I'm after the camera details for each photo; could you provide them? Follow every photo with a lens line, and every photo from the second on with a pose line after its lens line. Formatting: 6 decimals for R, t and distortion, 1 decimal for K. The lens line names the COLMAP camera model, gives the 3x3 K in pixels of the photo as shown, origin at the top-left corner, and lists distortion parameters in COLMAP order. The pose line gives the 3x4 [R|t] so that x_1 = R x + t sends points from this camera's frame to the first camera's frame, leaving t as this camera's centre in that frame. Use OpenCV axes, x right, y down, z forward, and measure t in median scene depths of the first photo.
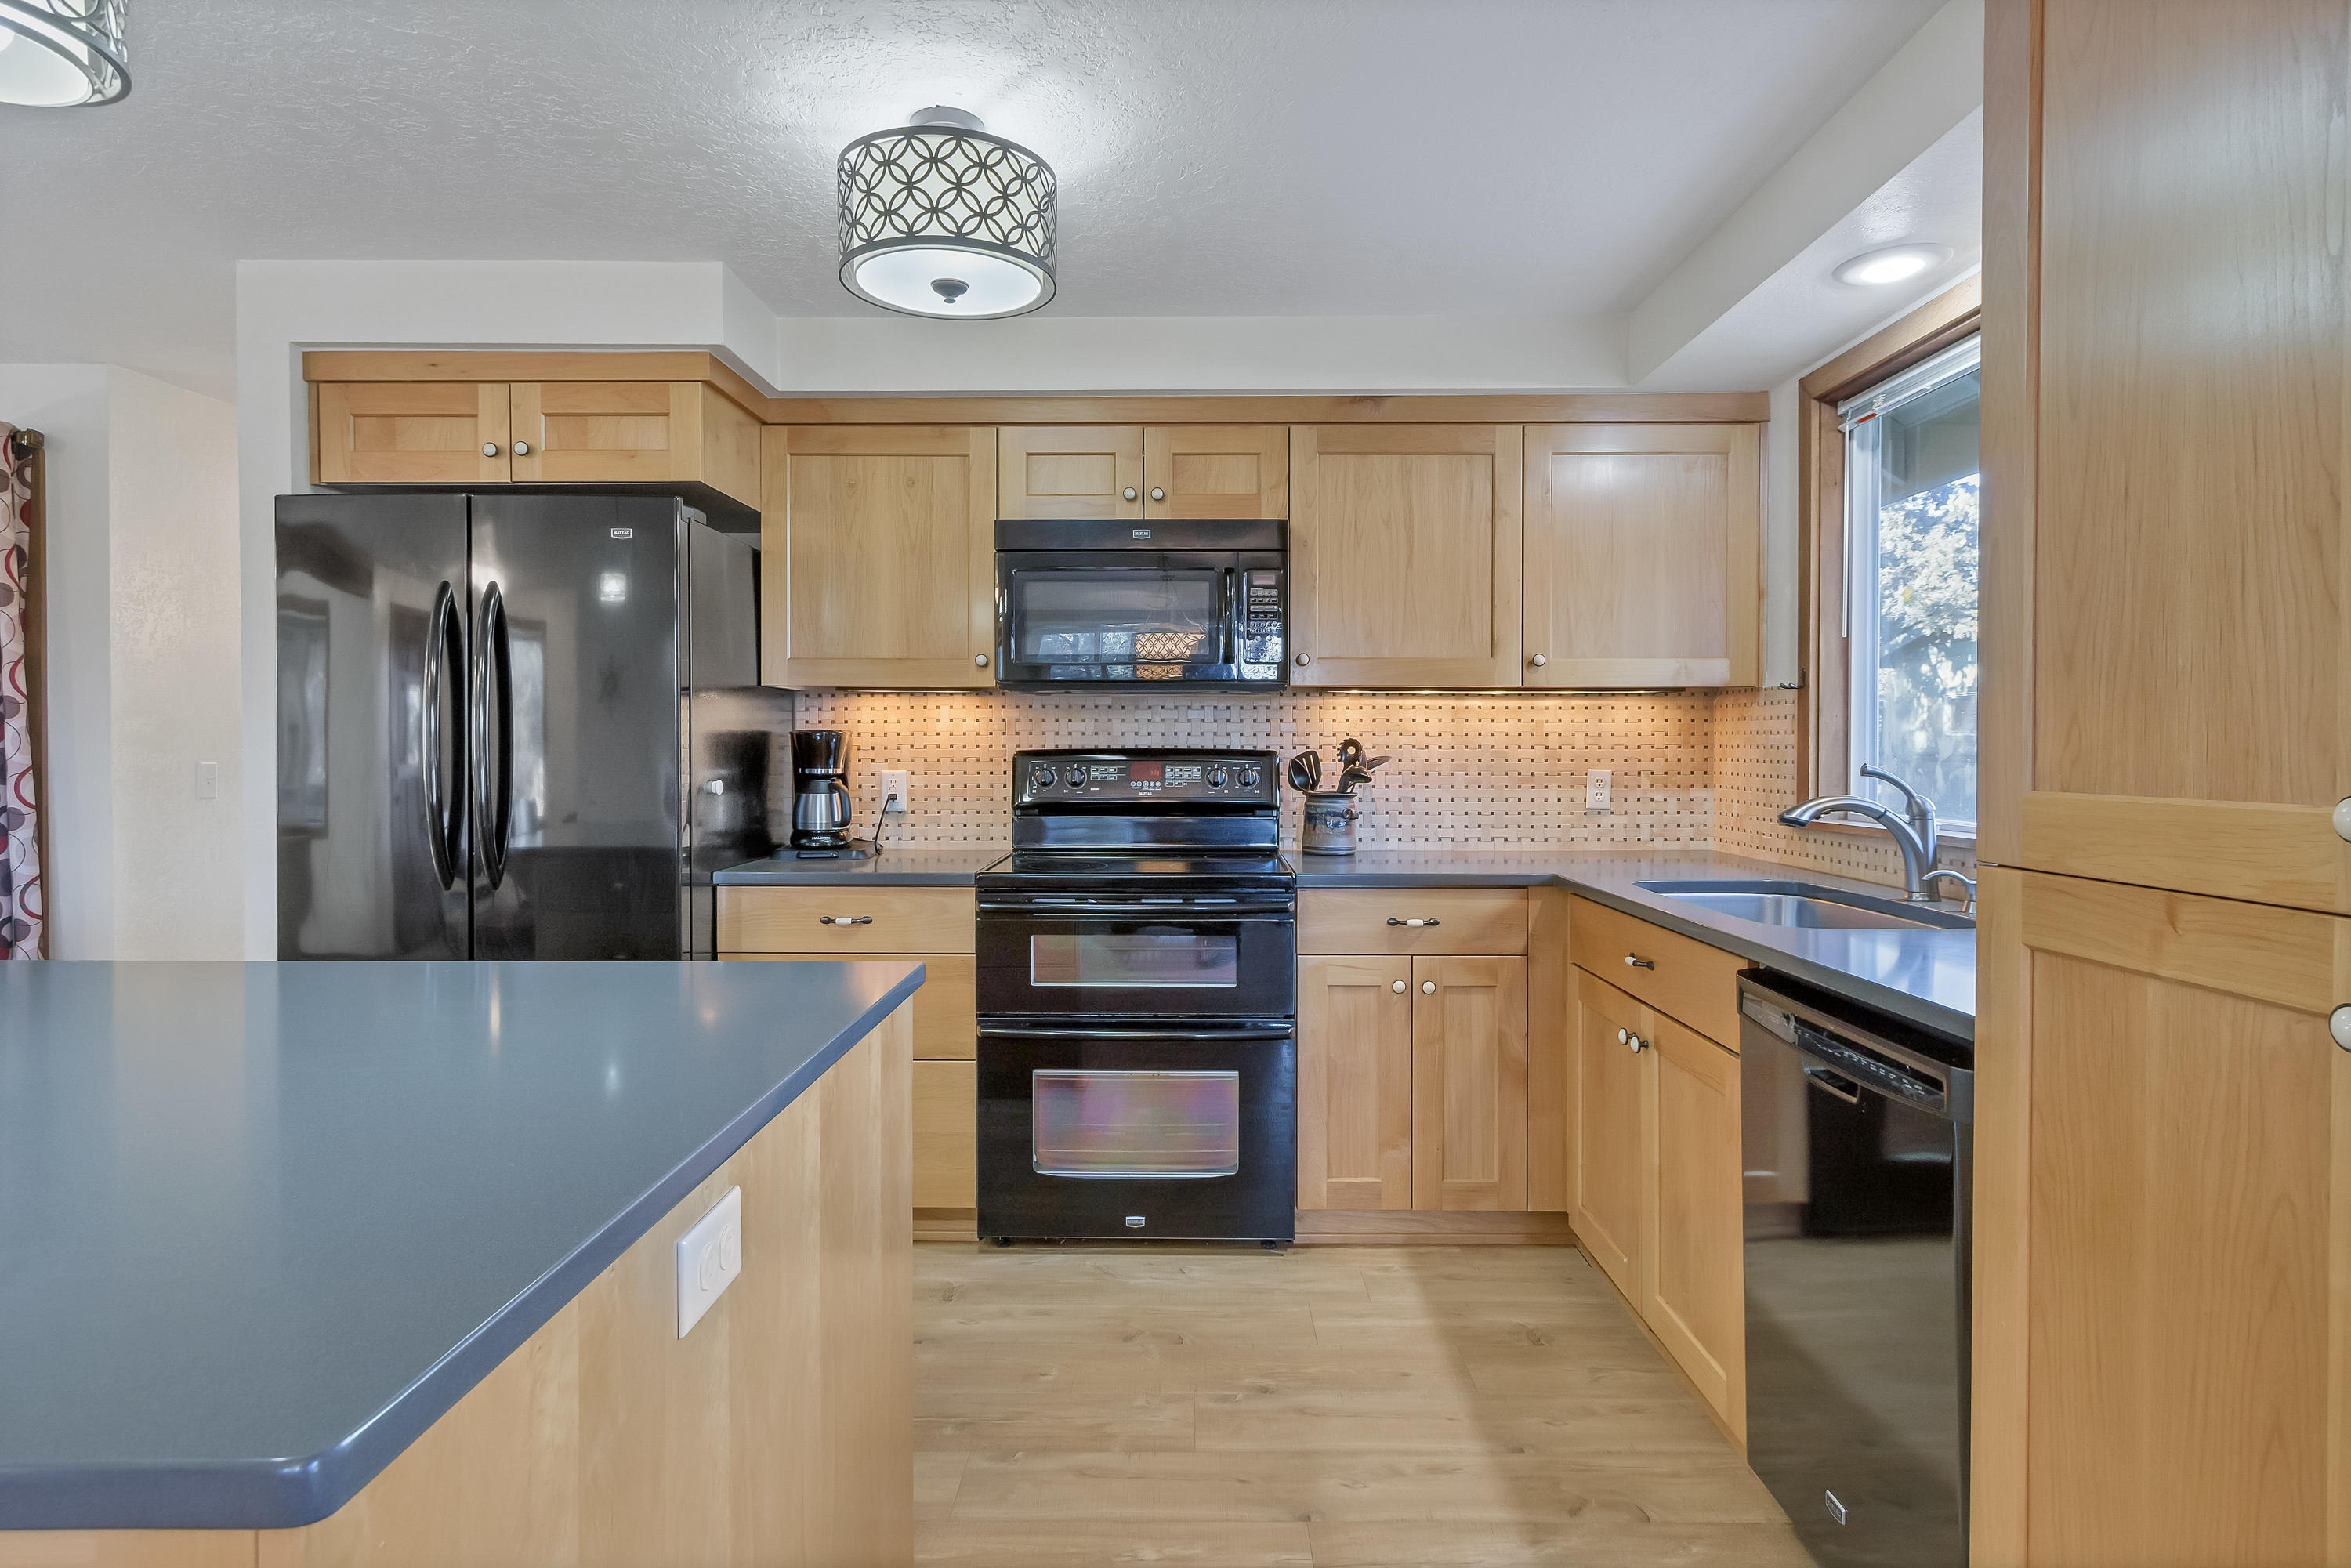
lens RADIAL K [[1265.8, 0, 1178.0], [0, 1265.8, 753.7], [0, 0, 1]] dist [0.002157, -0.000295]
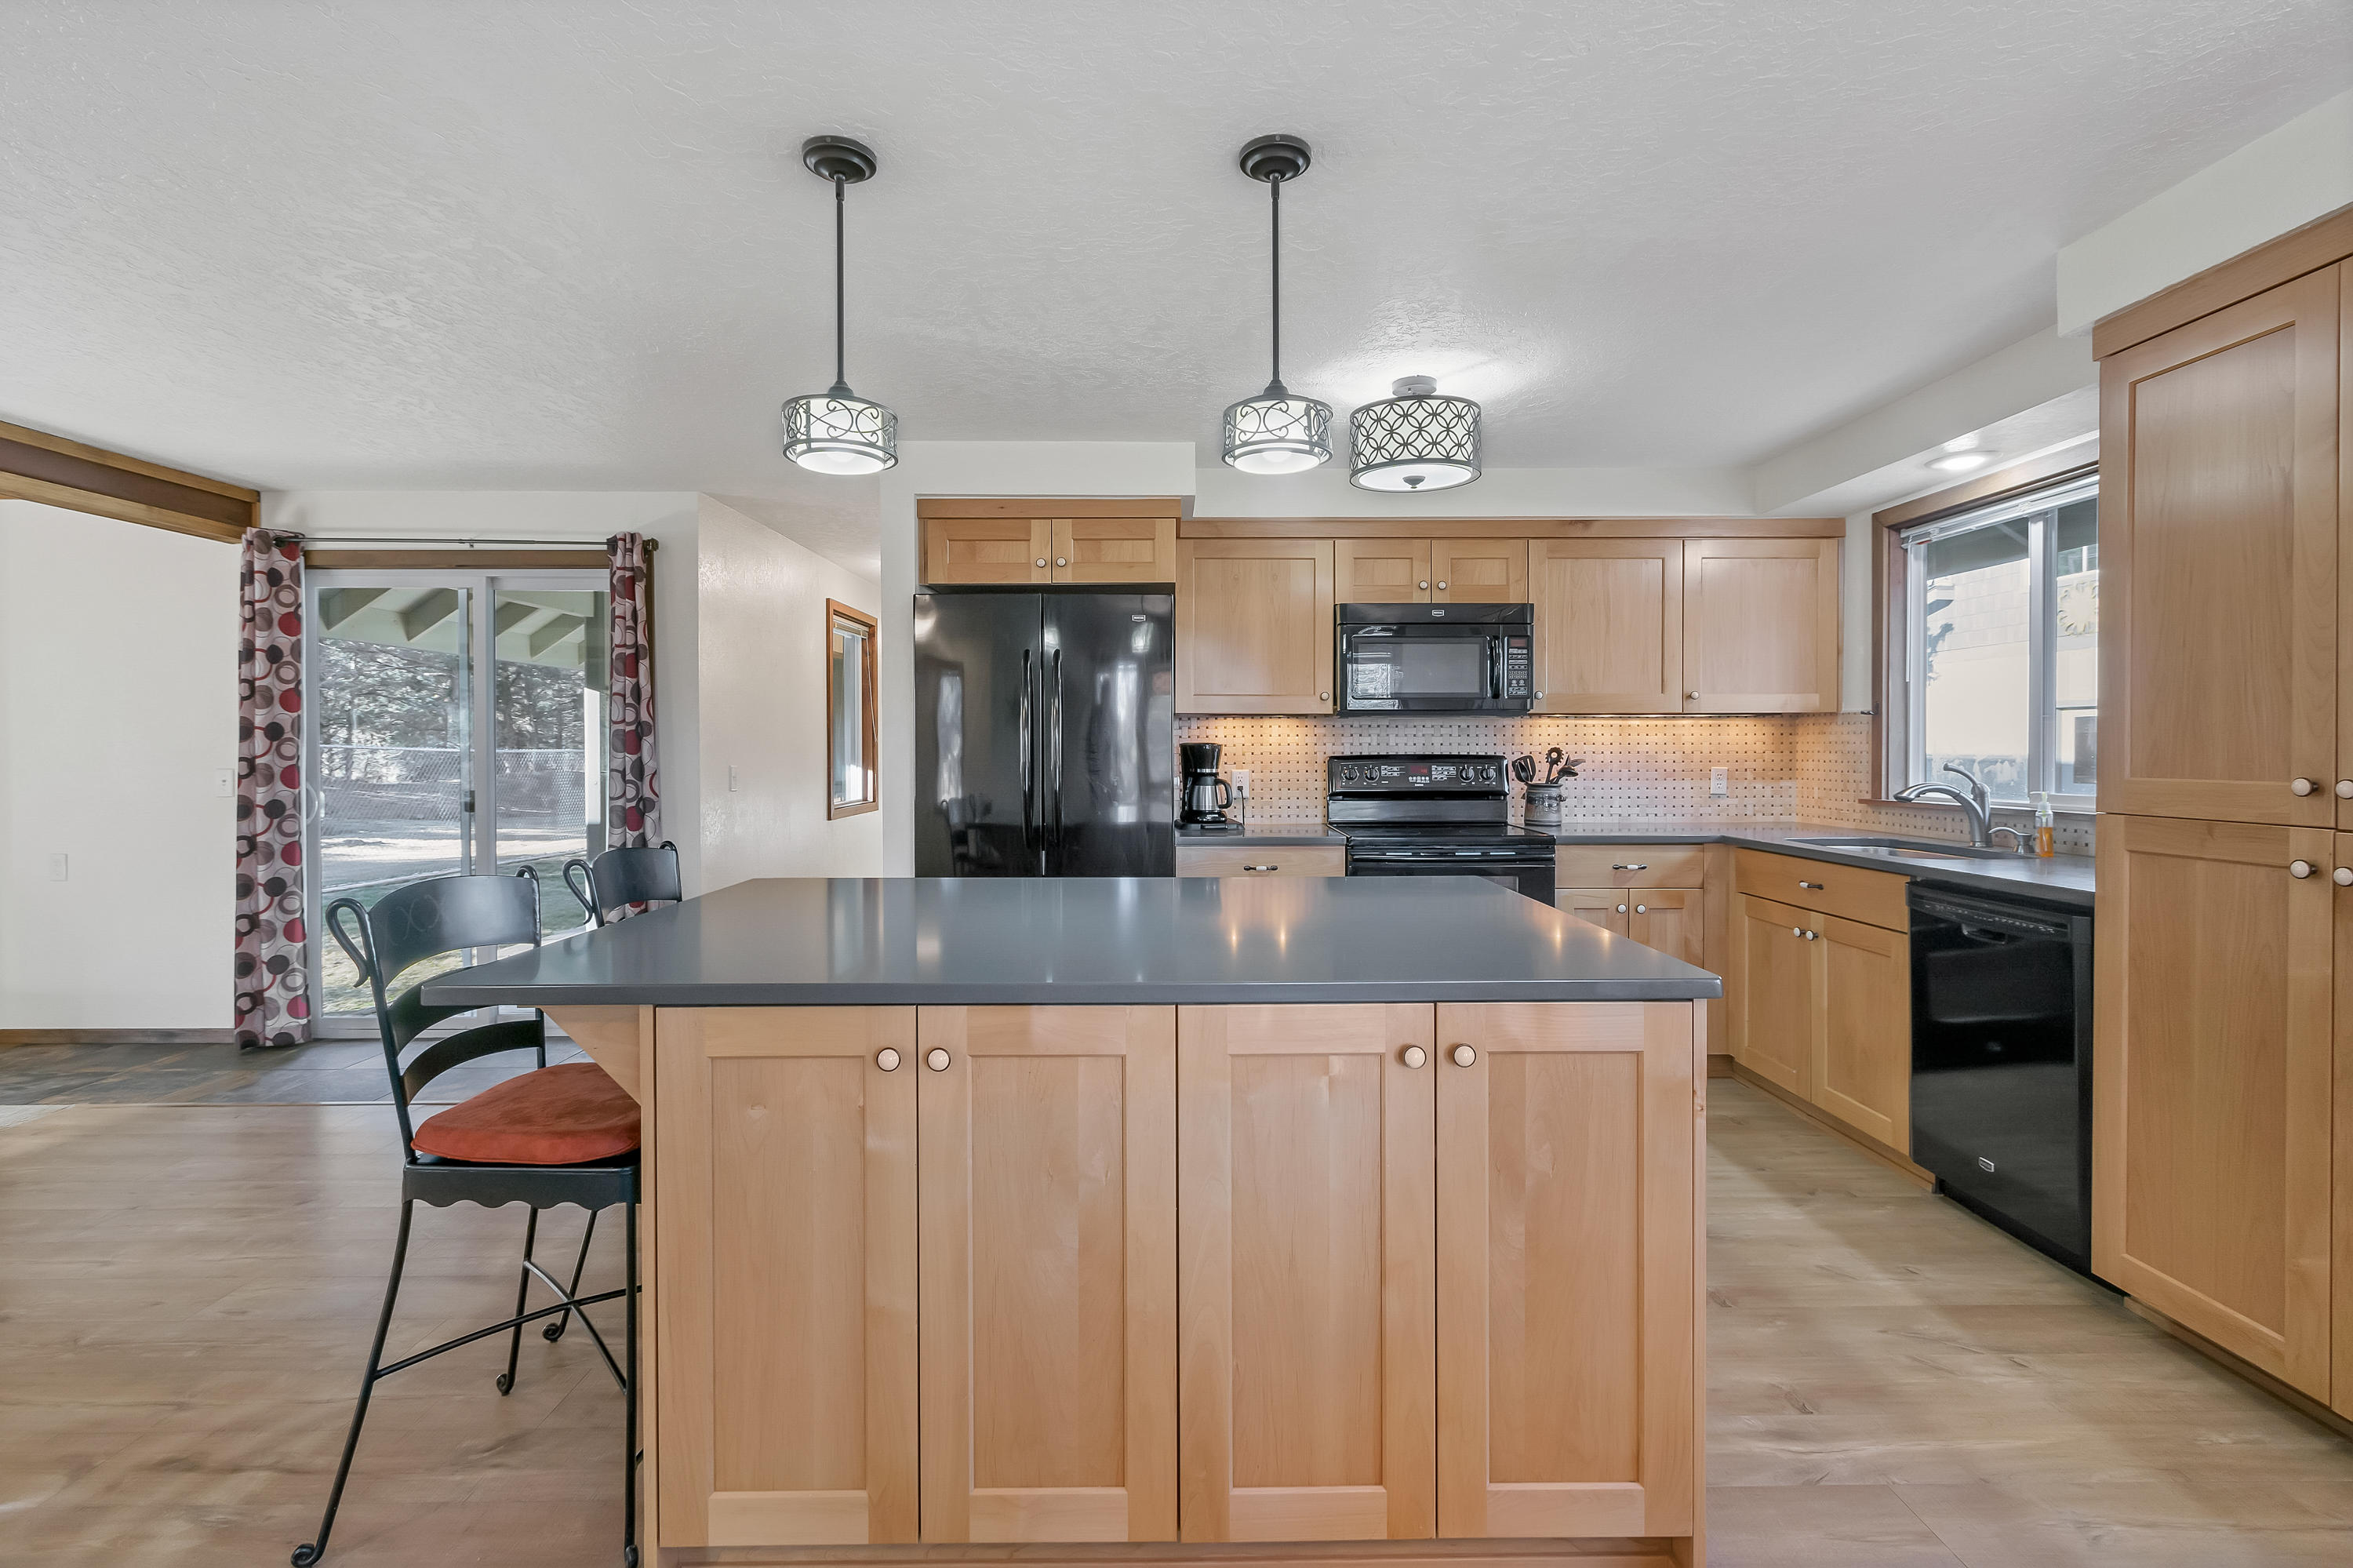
lens RADIAL K [[1091.2, 0, 1191.8], [0, 1091.2, 756.0], [0, 0, 1]] dist [0.002314, 0.000395]
pose [[0.999843, -0.003282, 0.017425, -0.319879], [0.003258, 0.999994, 0.001389, -0.004889], [-0.017429, -0.001332, 0.999847, -0.276755]]
